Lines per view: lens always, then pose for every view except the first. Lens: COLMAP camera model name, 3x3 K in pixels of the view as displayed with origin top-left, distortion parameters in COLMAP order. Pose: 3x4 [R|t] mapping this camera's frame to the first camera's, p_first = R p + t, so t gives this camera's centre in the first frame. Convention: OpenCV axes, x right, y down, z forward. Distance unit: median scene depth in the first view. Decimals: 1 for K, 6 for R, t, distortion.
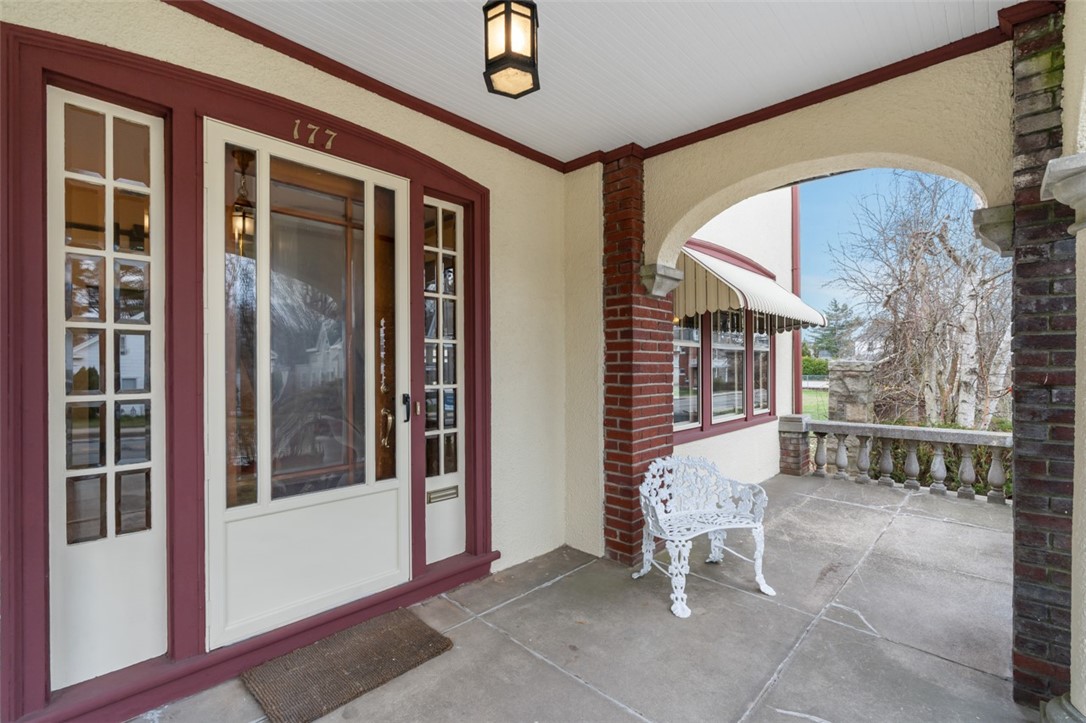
lens RADIAL K [[479.5, 0, 545.1], [0, 479.5, 366.2], [0, 0, 1]] dist [-0.001252, -0.000177]
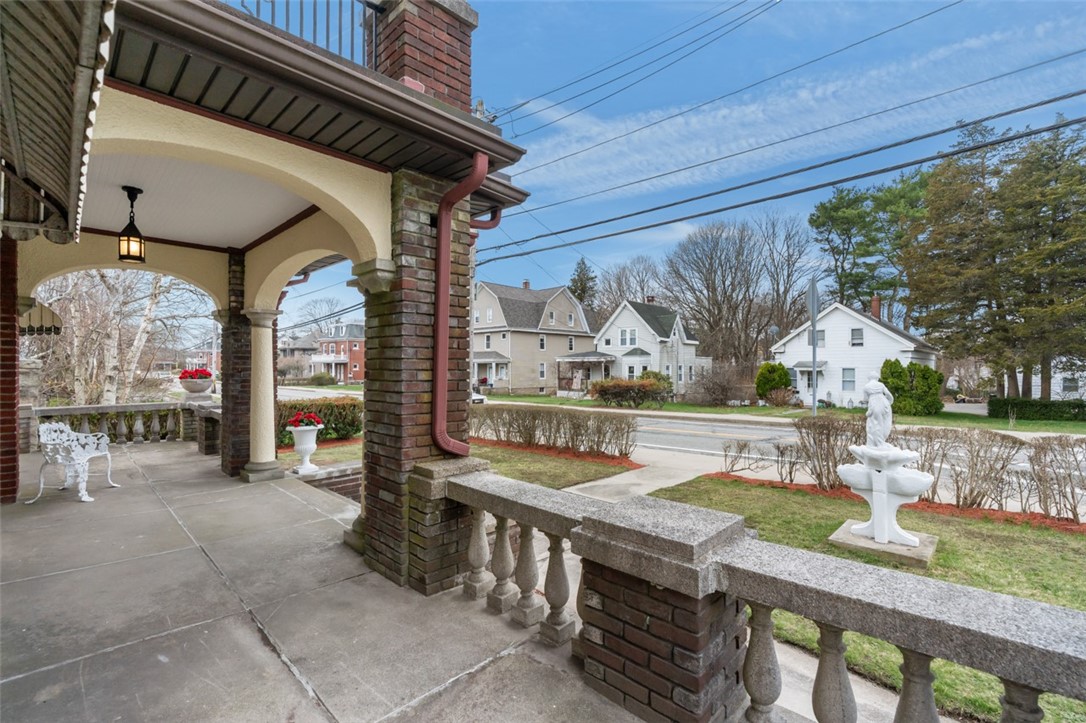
lens RADIAL K [[479.5, 0, 545.1], [0, 479.5, 366.2], [0, 0, 1]] dist [-0.001252, -0.000177]
pose [[0.010039, -0.003880, 0.999942, -0.852138], [-0.002789, 0.999988, 0.003908, -0.004808], [-0.999946, -0.002828, 0.010028, -0.425015]]
